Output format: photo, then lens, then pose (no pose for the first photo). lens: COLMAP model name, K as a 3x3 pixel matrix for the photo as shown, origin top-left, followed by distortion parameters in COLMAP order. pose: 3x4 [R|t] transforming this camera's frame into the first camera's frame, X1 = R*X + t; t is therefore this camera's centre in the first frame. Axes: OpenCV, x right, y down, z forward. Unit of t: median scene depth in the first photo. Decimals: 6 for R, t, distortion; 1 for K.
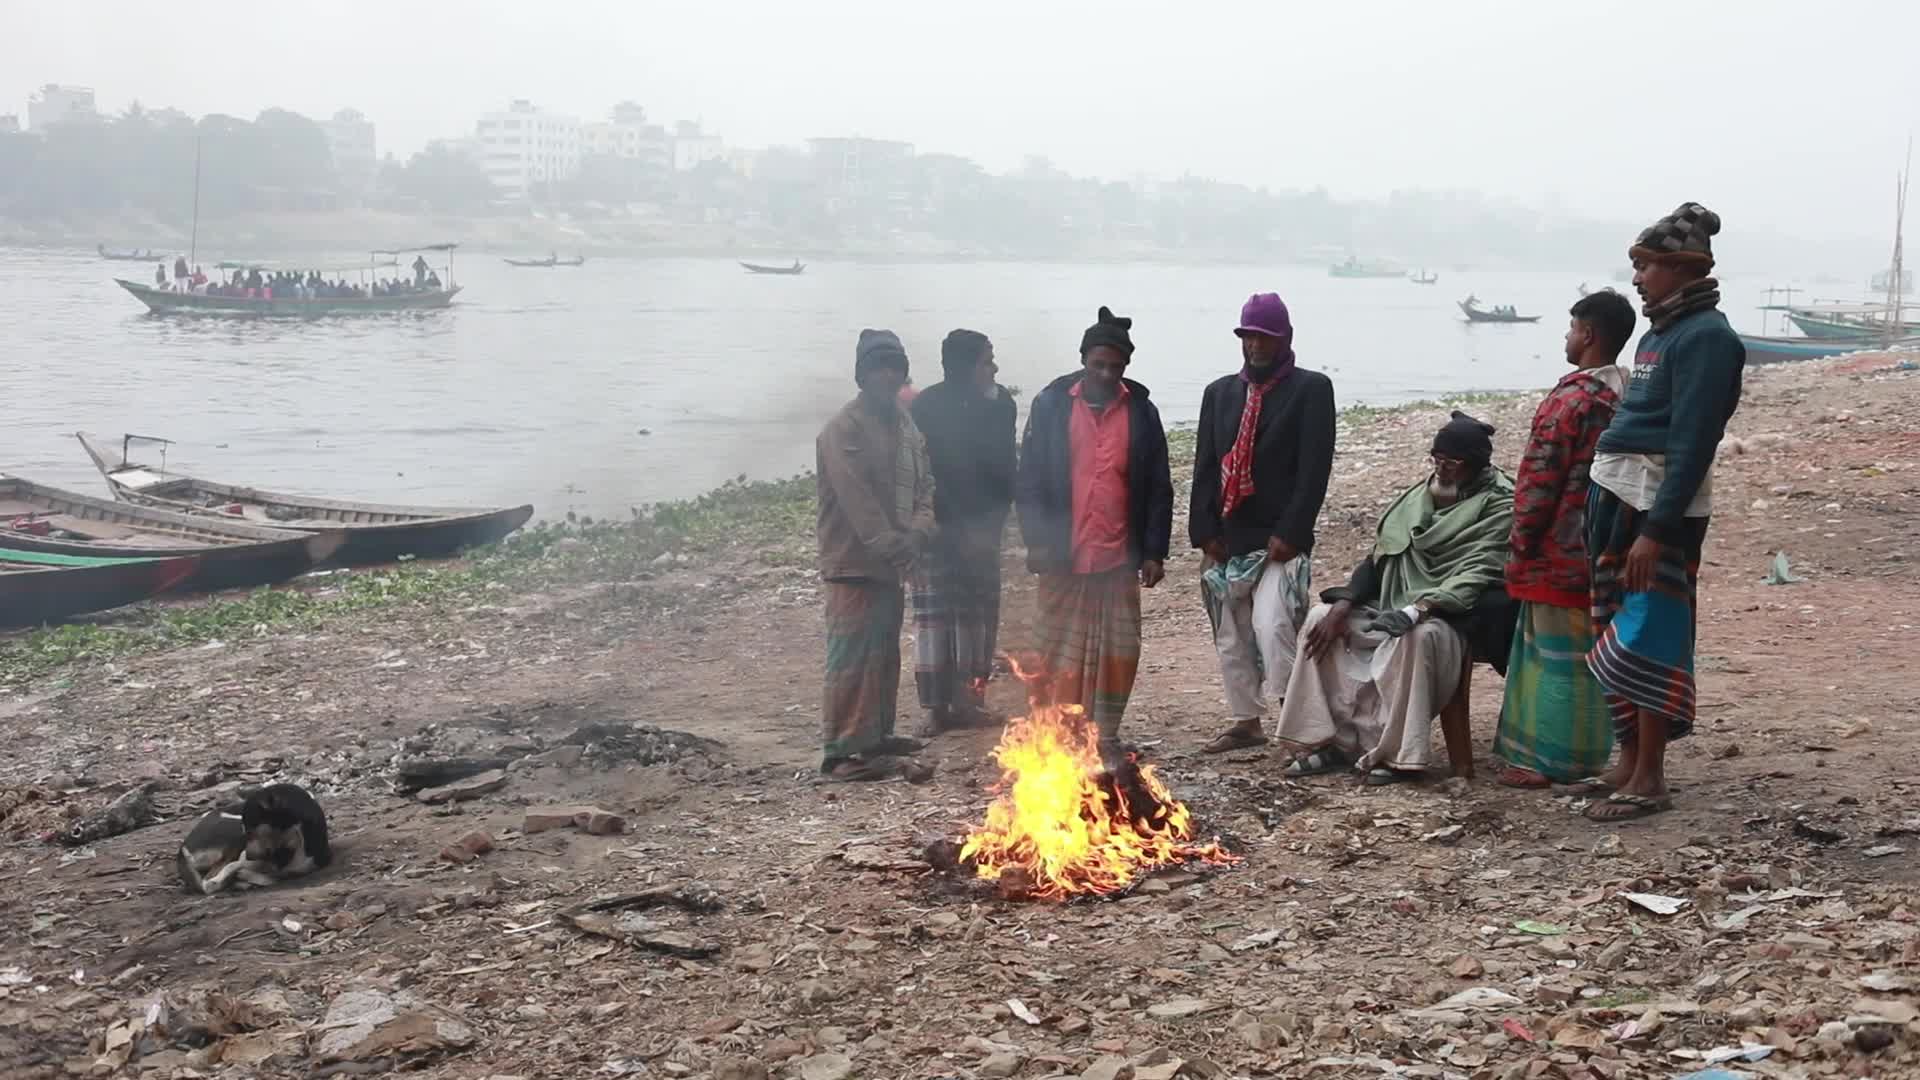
lens RADIAL K [[2012.4, 0, 1048.6], [0, 2012.4, 542.1], [0, 0, 1]] dist [-0.079007, 0.041801]
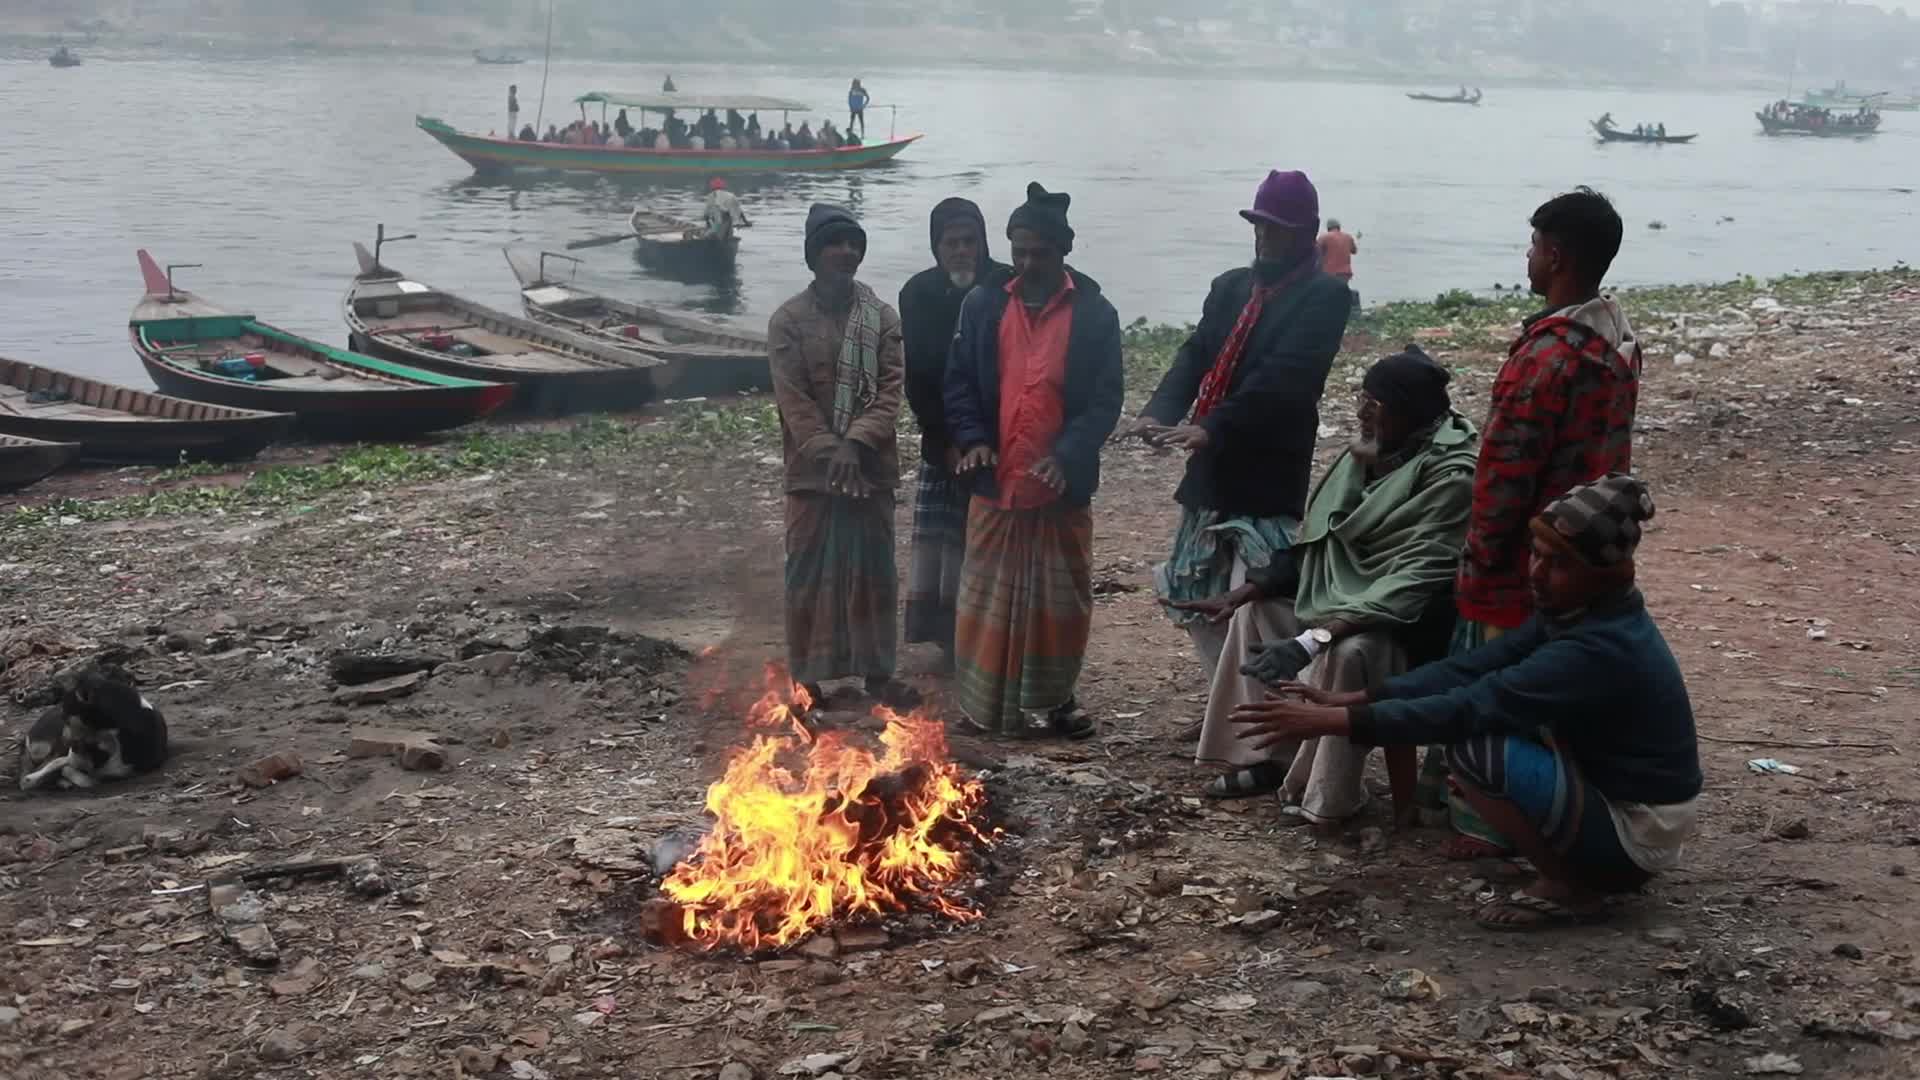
lens RADIAL K [[2008.0, 0, 1082.7], [0, 2008.0, 529.0], [0, 0, 1]] dist [-0.095590, 0.085051]
pose [[0.952288, 0.078744, -0.294867, 0.355361], [-0.053944, 0.994359, 0.091327, -0.065326], [0.300395, -0.071063, 0.951164, 0.293257]]
